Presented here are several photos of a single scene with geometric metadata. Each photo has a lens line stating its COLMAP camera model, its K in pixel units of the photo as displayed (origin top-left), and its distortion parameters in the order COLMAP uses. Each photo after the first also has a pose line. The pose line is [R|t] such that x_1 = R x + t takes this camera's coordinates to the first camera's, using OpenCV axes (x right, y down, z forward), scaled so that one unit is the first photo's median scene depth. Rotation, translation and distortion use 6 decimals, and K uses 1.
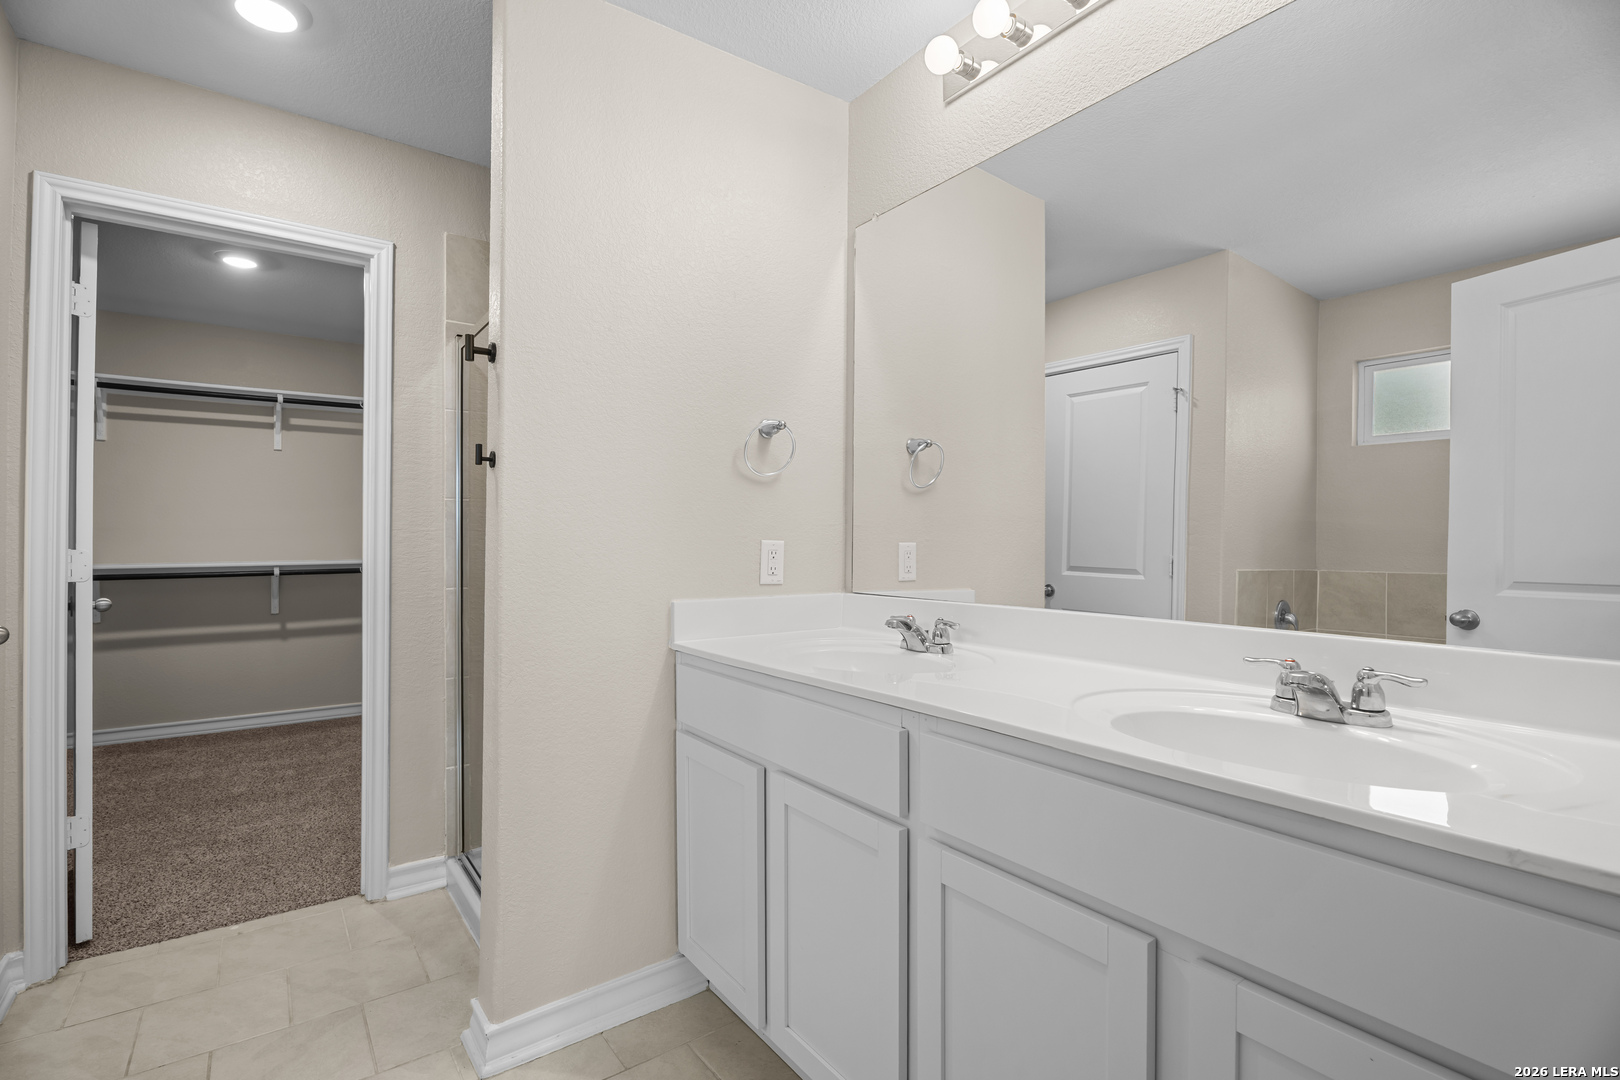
lens RADIAL K [[734.0, 0, 816.3], [0, 734.0, 522.4], [0, 0, 1]] dist [-0.006945, 0.003933]
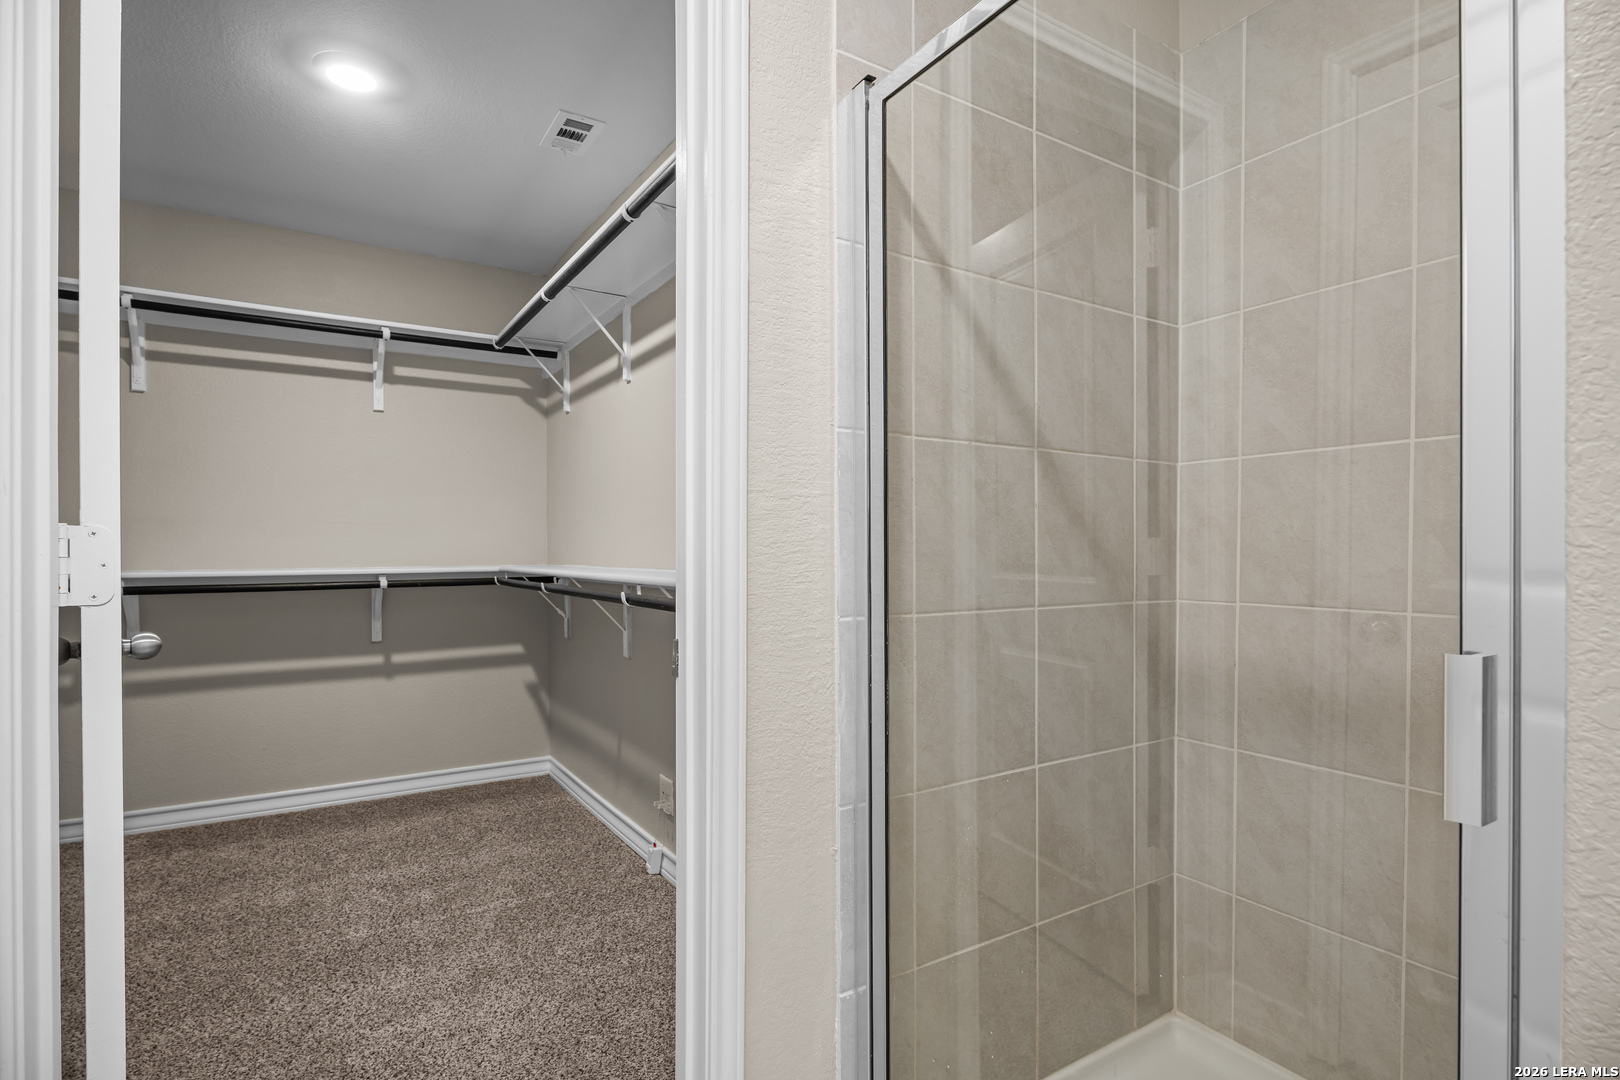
lens RADIAL K [[763.7, 0, 821.3], [0, 763.7, 546.3], [0, 0, 1]] dist [-0.000546, 0.002845]
pose [[0.998890, 0.003231, -0.046992, -0.406267], [-0.002493, 0.999873, 0.015747, 0.029183], [0.047037, -0.015613, 0.998771, 0.417330]]
